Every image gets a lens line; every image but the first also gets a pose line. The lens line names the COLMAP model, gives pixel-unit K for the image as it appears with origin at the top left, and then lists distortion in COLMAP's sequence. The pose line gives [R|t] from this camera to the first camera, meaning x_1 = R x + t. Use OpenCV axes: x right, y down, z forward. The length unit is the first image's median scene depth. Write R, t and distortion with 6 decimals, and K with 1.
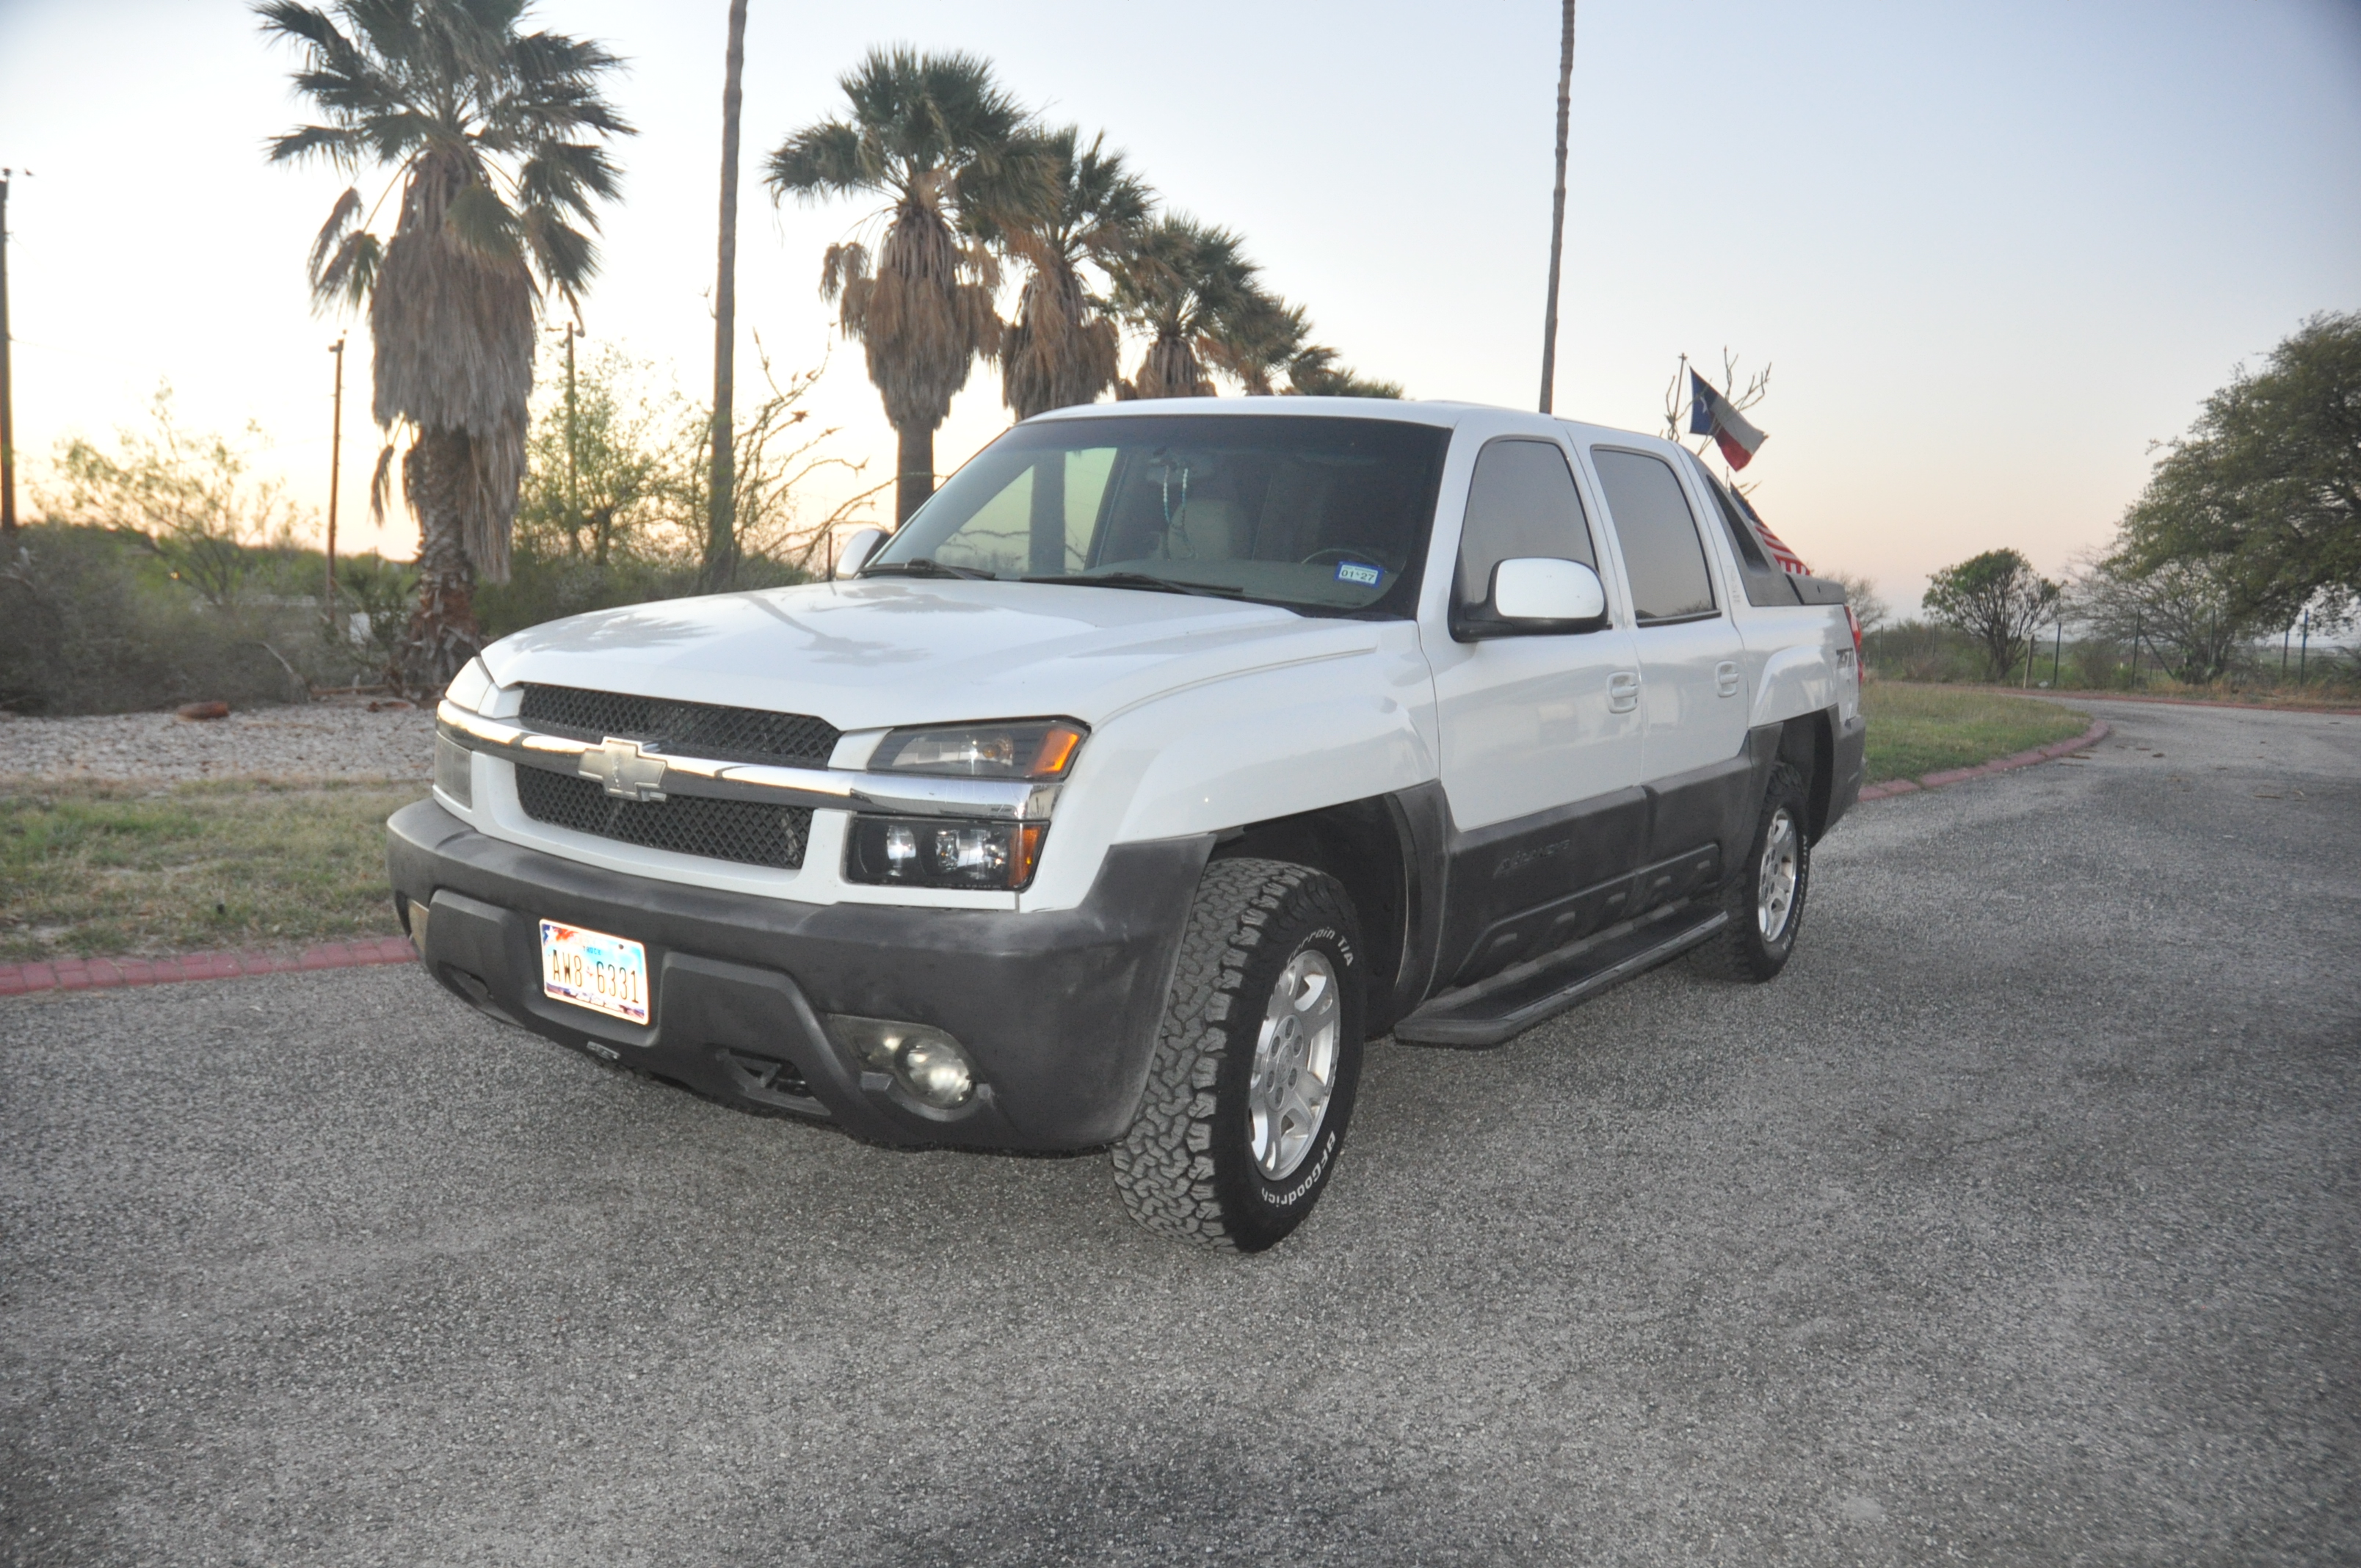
lens RADIAL K [[1846.1, 0, 1181.5], [0, 1846.1, 804.0], [0, 0, 1]] dist [-0.138638, 0.125679]
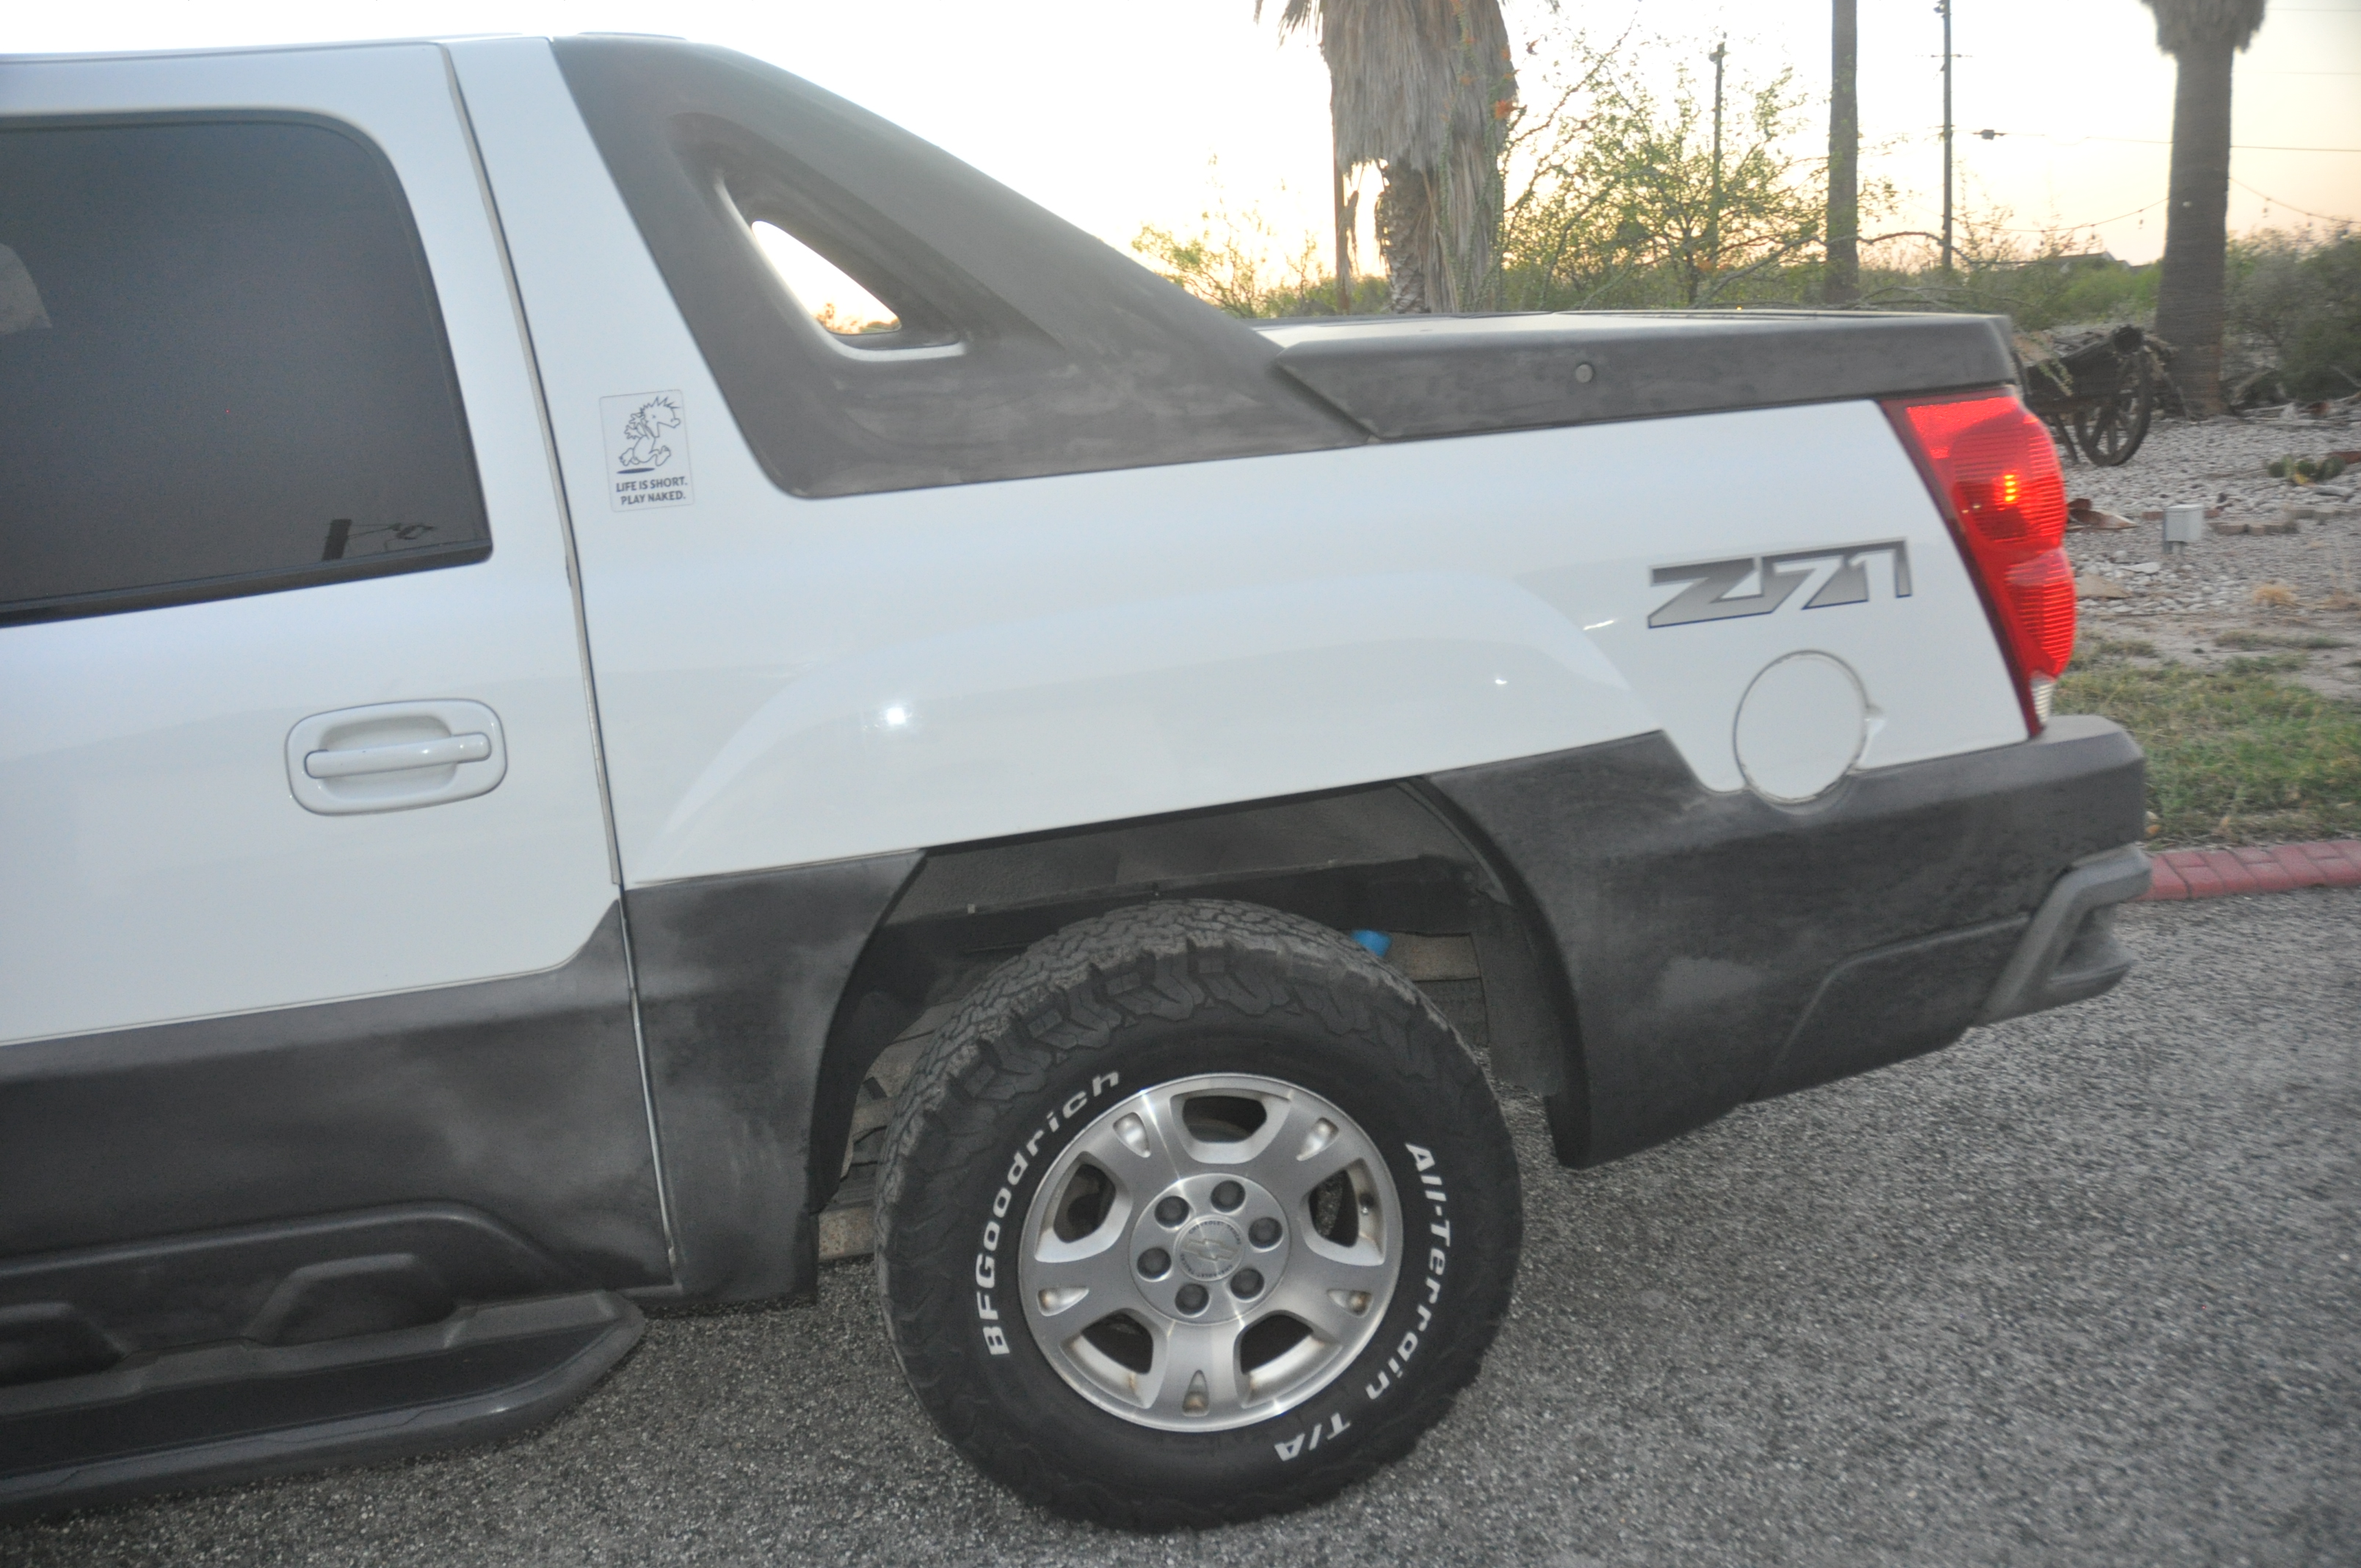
lens RADIAL K [[1987.7, 0, 1169.1], [0, 1987.7, 808.7], [0, 0, 1]] dist [-0.125888, 0.154729]
pose [[0.688484, 0.096318, -0.718827, 0.644718], [0.002324, 0.990844, 0.134993, -0.104565], [0.725248, -0.094611, 0.681956, 0.837254]]
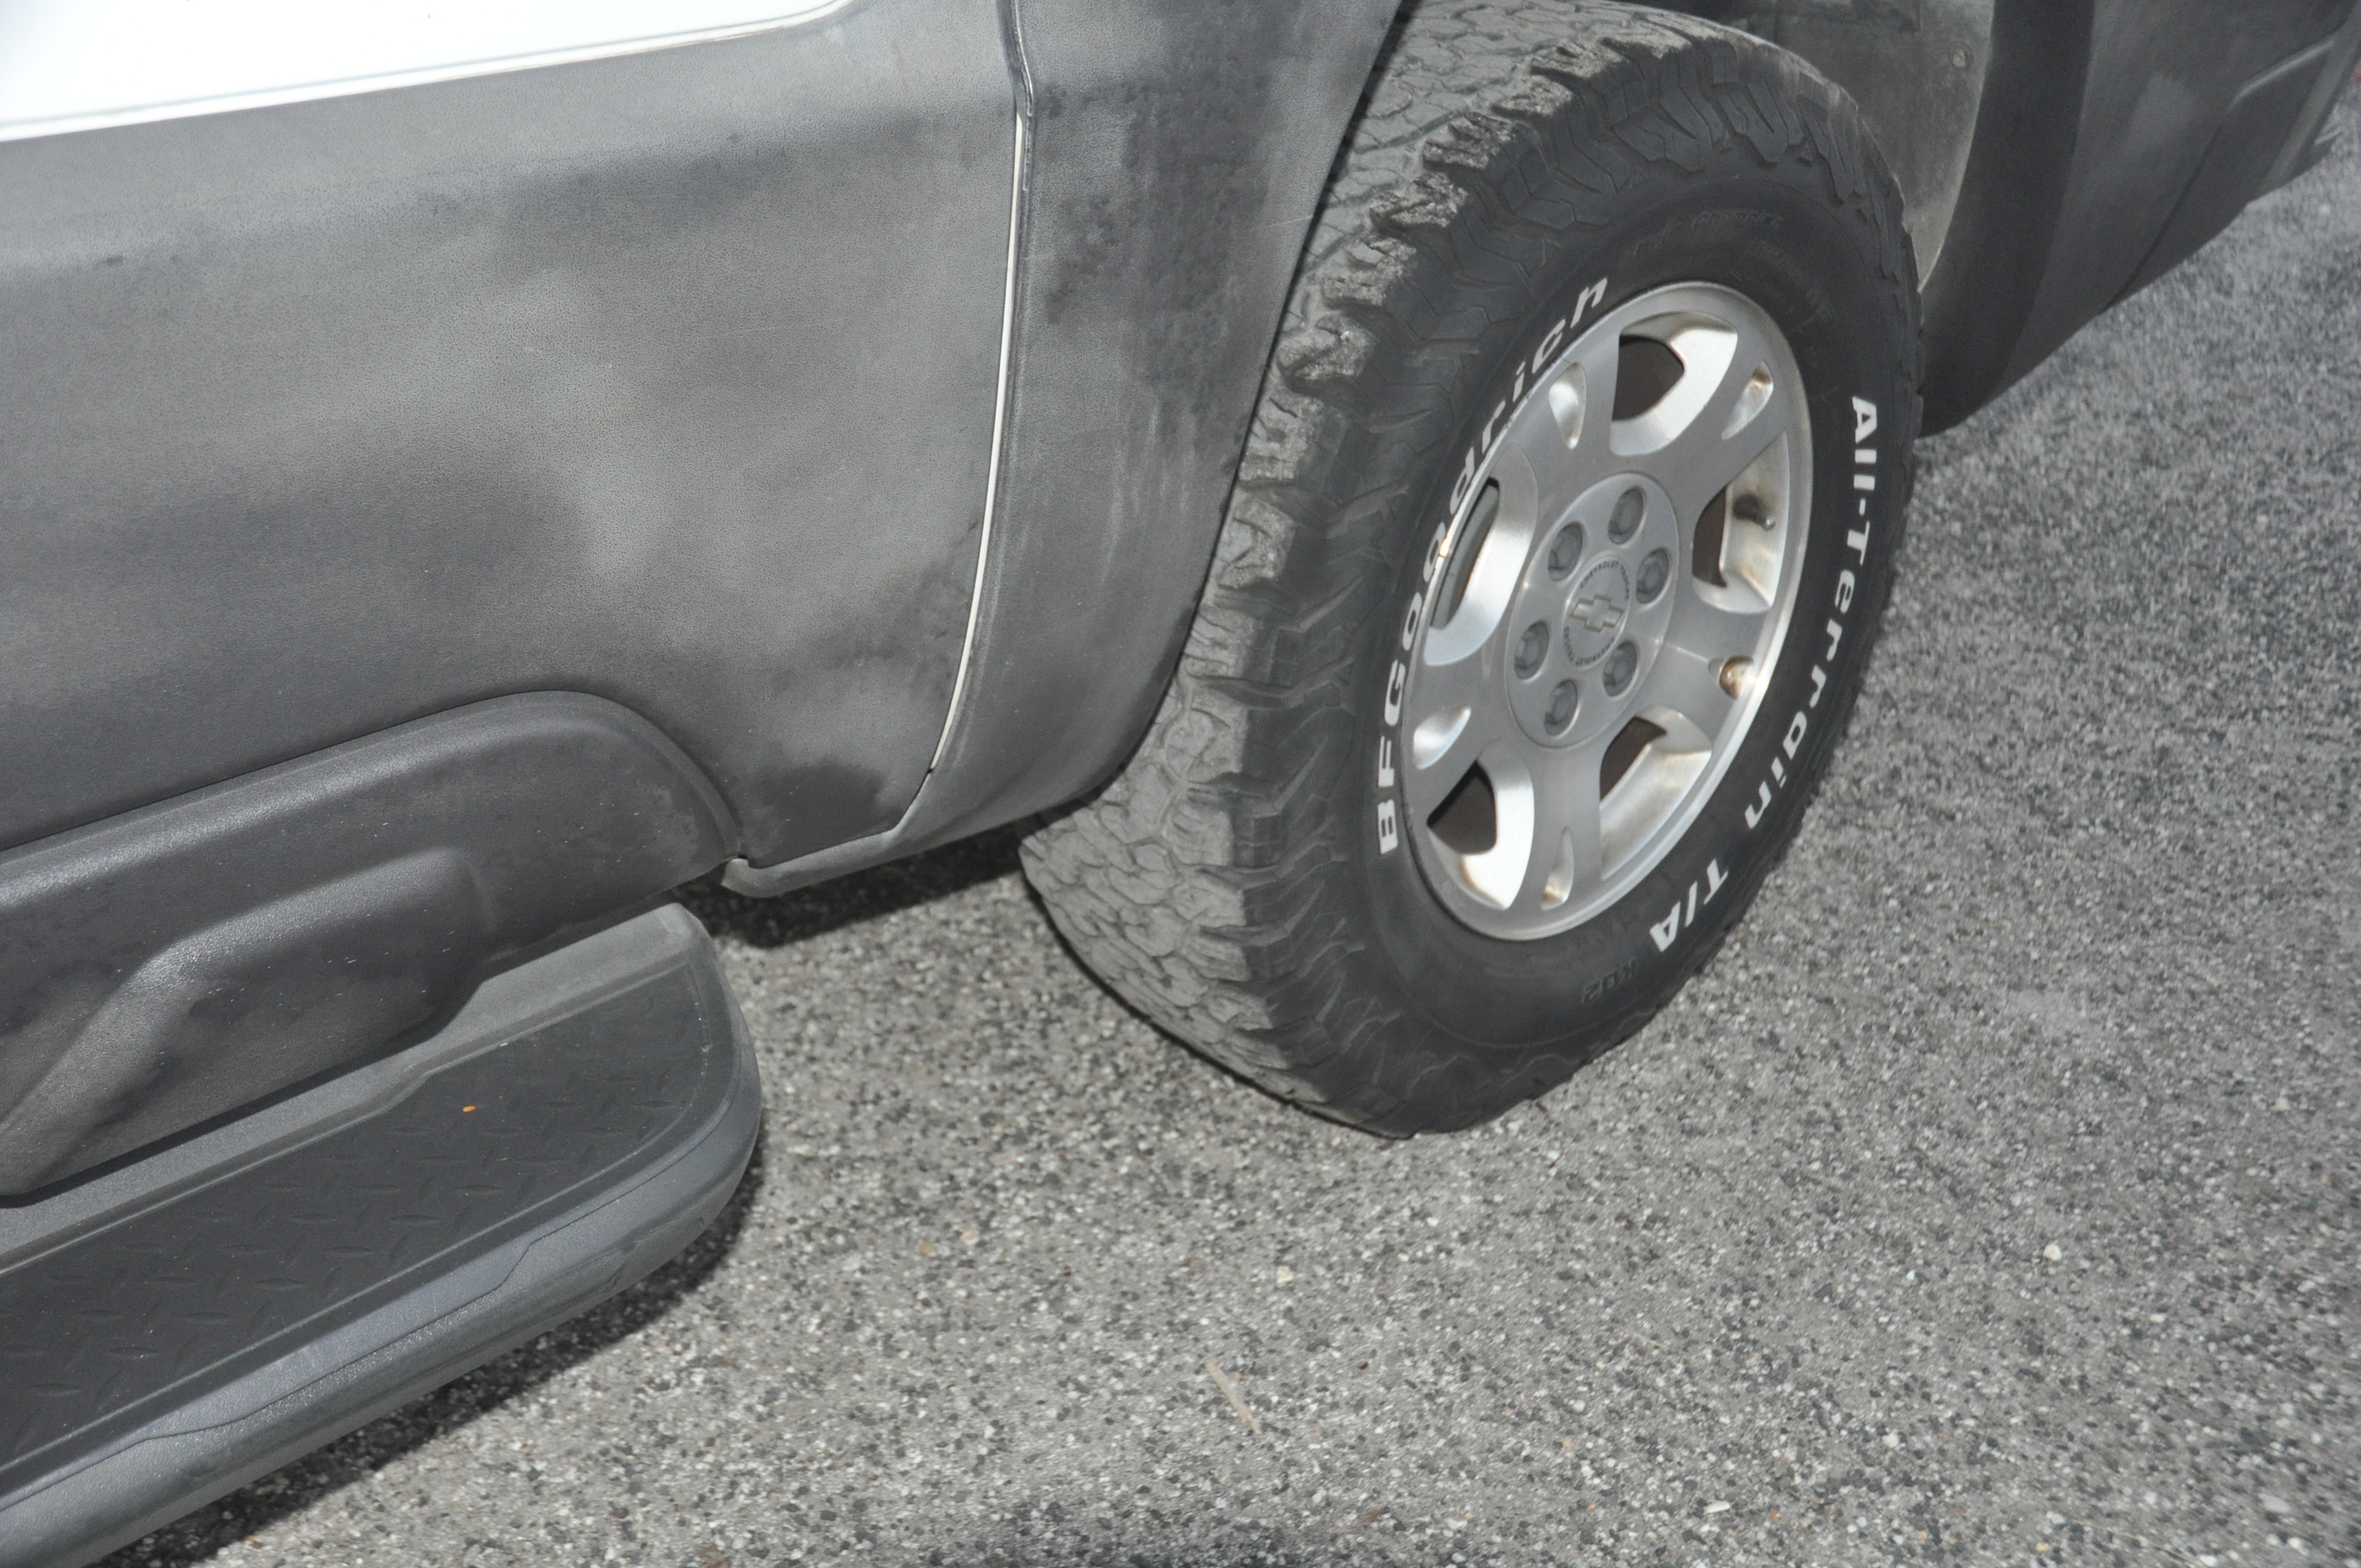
lens RADIAL K [[2394.7, 0, 1186.6], [0, 2394.7, 802.7], [0, 0, 1]] dist [0.001255, 0.000000]
pose [[0.982079, 0.086257, -0.167571, 0.362583], [-0.026399, 0.943313, 0.330852, -0.029675], [0.186610, -0.320500, 0.928685, 0.832538]]
